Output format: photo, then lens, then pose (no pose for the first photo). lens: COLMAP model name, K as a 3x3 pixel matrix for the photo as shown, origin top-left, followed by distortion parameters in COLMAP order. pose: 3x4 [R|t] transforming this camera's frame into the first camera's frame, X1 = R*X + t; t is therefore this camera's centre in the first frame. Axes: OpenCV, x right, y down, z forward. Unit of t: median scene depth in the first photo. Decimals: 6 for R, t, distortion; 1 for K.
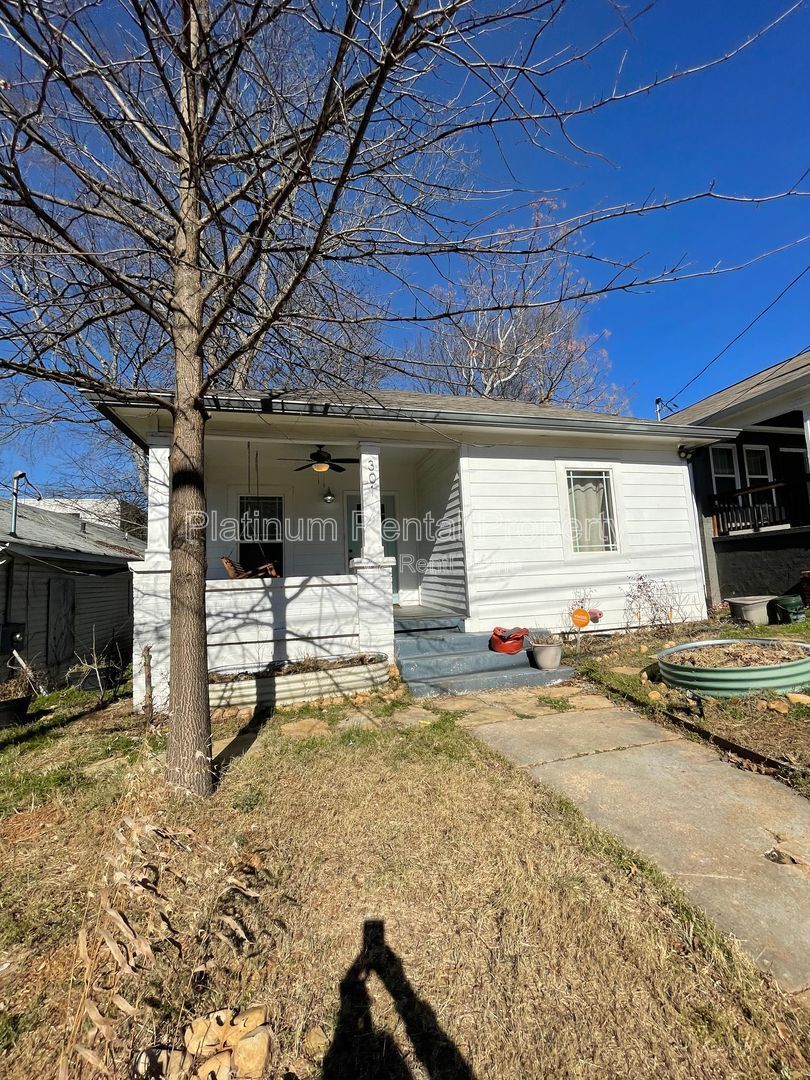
lens RADIAL K [[441.0, 0, 406.8], [0, 441.0, 532.9], [0, 0, 1]] dist [-0.008368, 0.000335]
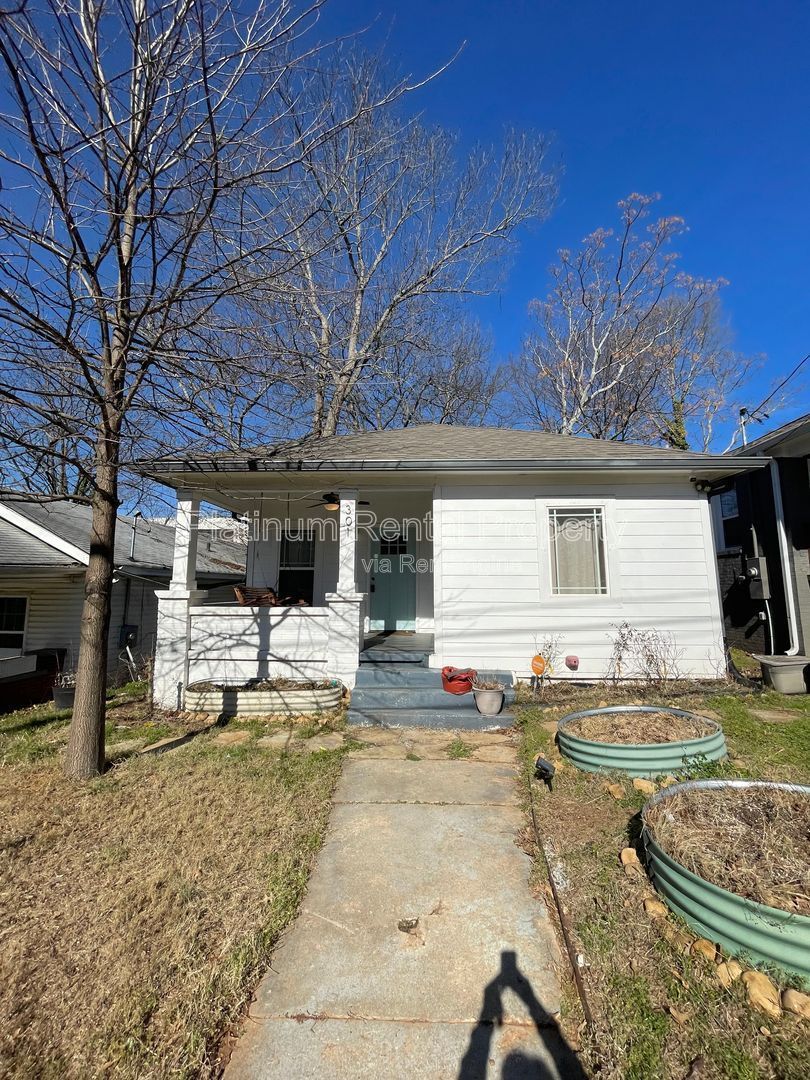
lens RADIAL K [[441.0, 0, 405.8], [0, 441.0, 532.8], [0, 0, 1]] dist [-0.008368, 0.000335]
pose [[0.951751, 0.003782, -0.306848, 0.429471], [-0.011182, 0.999687, -0.022361, -0.076143], [0.306667, 0.024713, 0.951496, -0.022464]]
